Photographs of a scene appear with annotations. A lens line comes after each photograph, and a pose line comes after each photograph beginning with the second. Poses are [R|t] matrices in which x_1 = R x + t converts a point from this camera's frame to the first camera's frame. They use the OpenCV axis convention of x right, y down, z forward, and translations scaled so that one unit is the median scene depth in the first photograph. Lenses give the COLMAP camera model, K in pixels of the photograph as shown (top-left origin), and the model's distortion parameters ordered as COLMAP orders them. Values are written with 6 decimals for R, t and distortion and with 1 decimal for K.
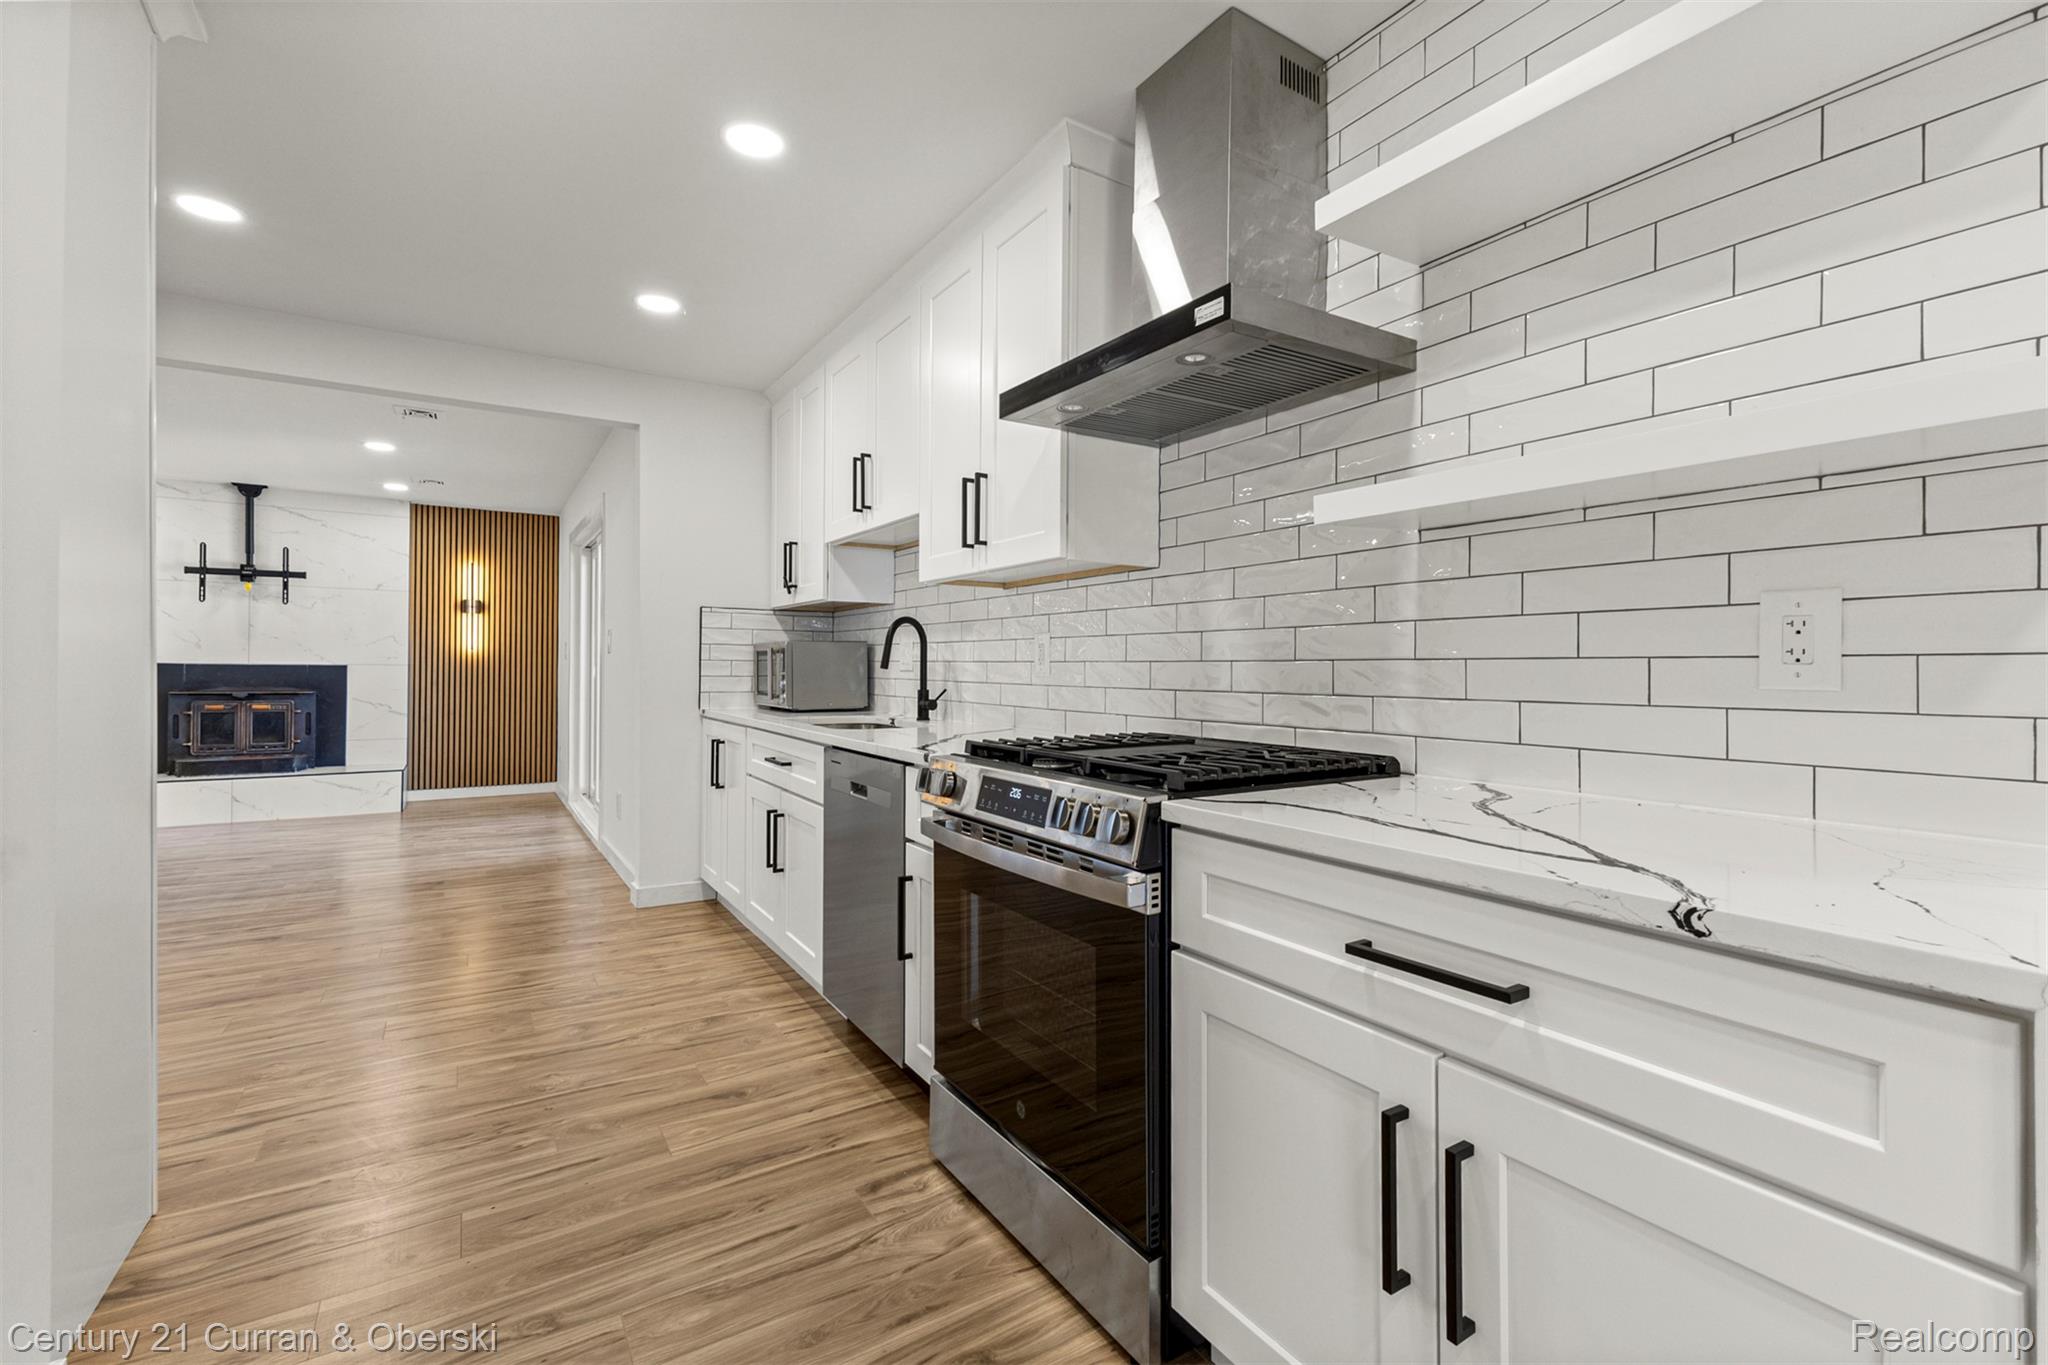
lens RADIAL K [[887.1, 0, 1030.5], [0, 887.1, 664.0], [0, 0, 1]] dist [0.007052, -0.000189]
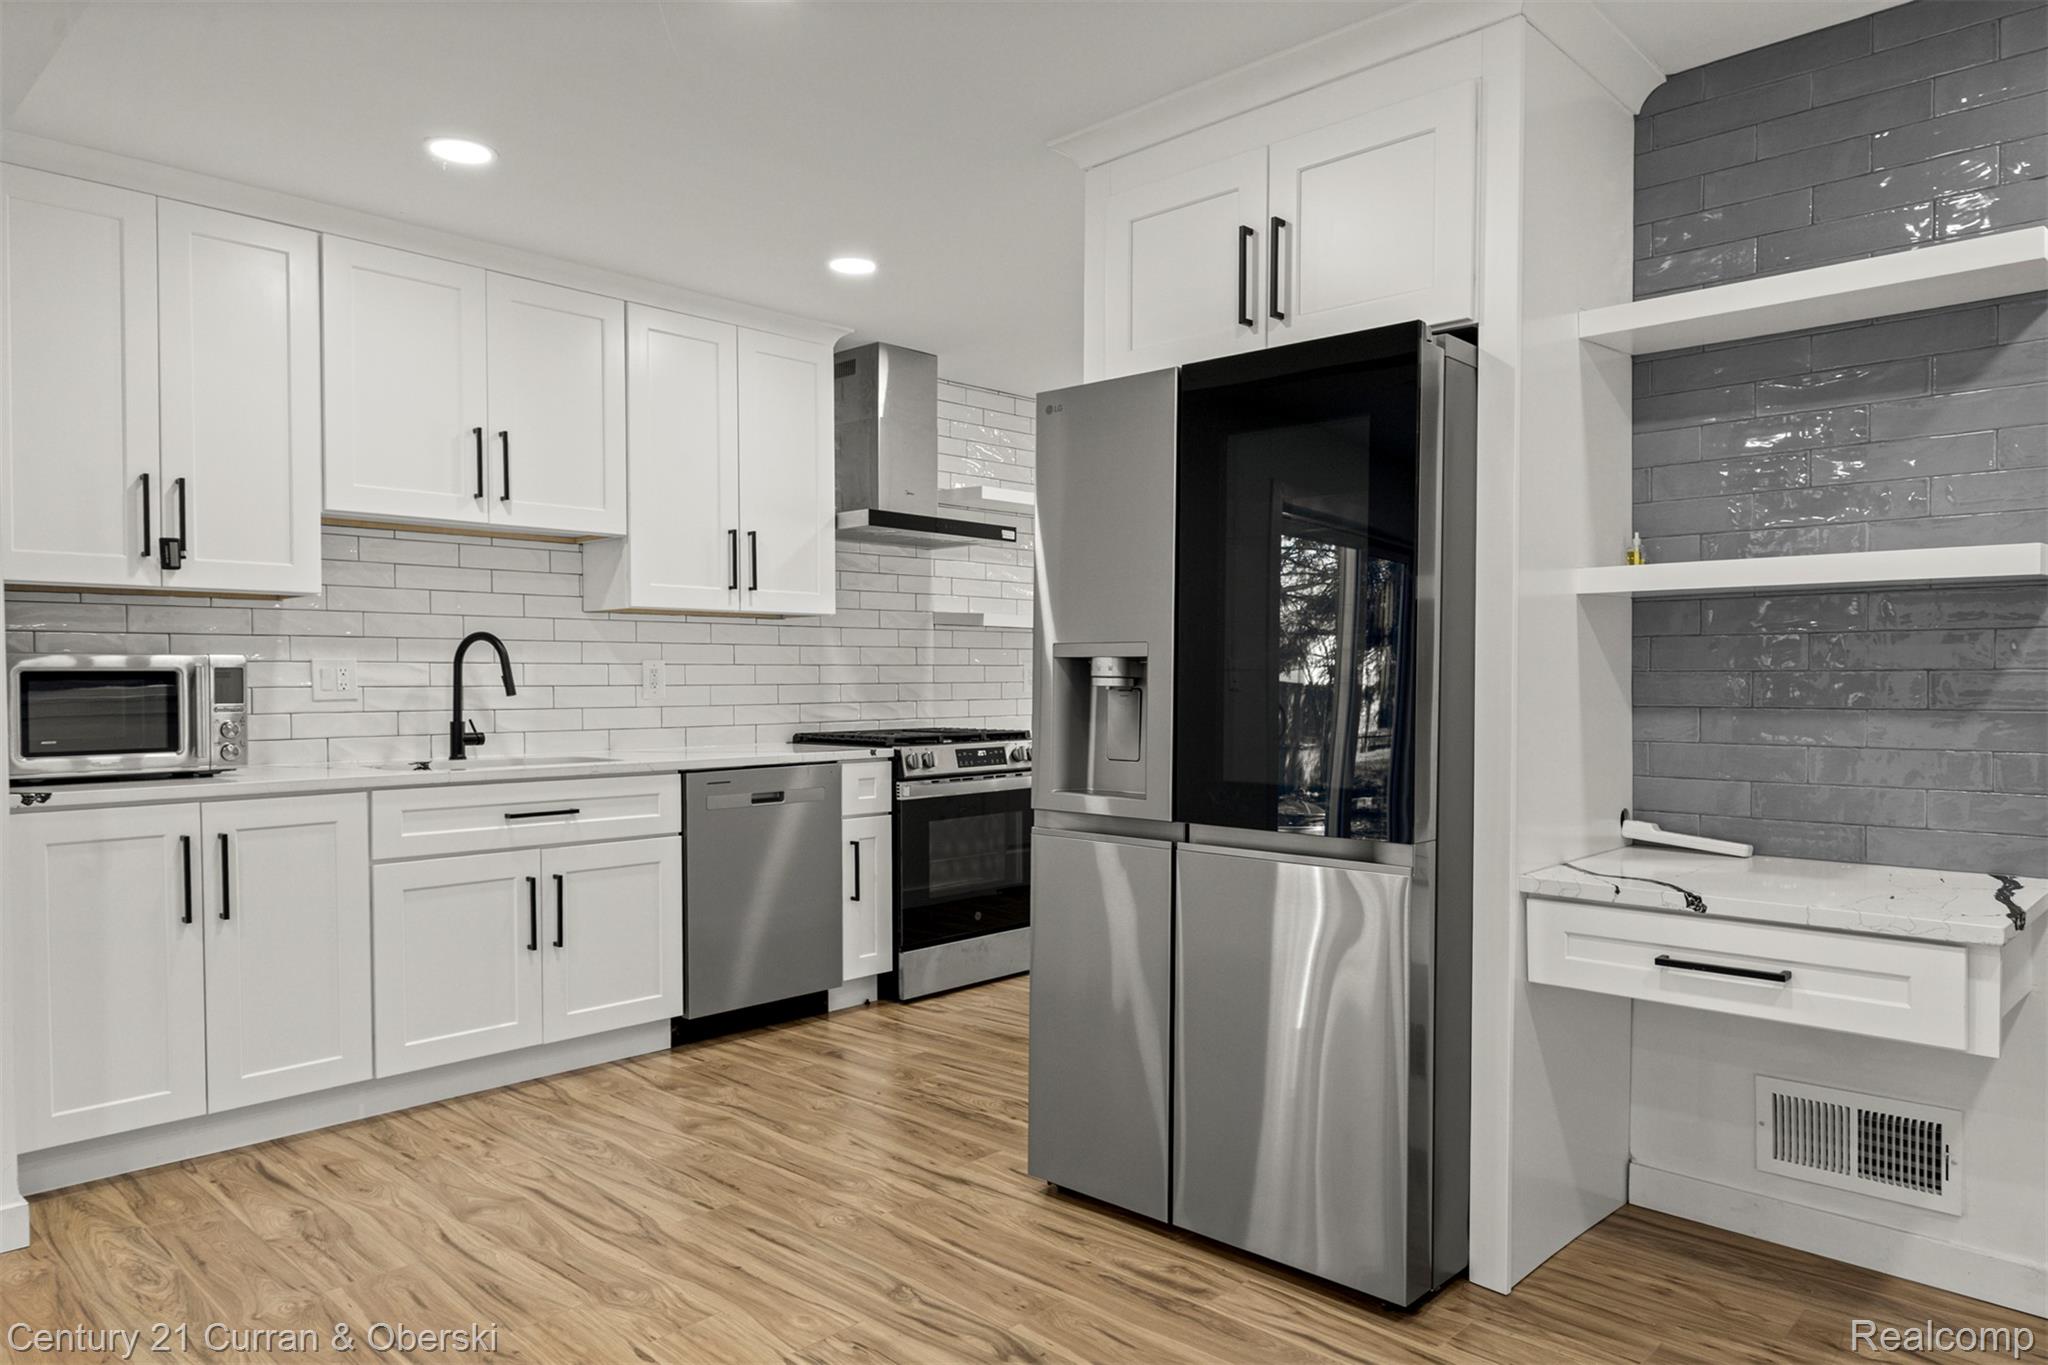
lens RADIAL K [[1332.1, 0, 1021.0], [0, 1332.1, 704.5], [0, 0, 1]] dist [0.010346, -0.000691]
pose [[-0.232063, -0.026082, 0.972351, -1.224431], [-0.002001, 0.999651, 0.026337, -0.016963], [-0.972699, 0.004166, -0.232034, 0.677067]]
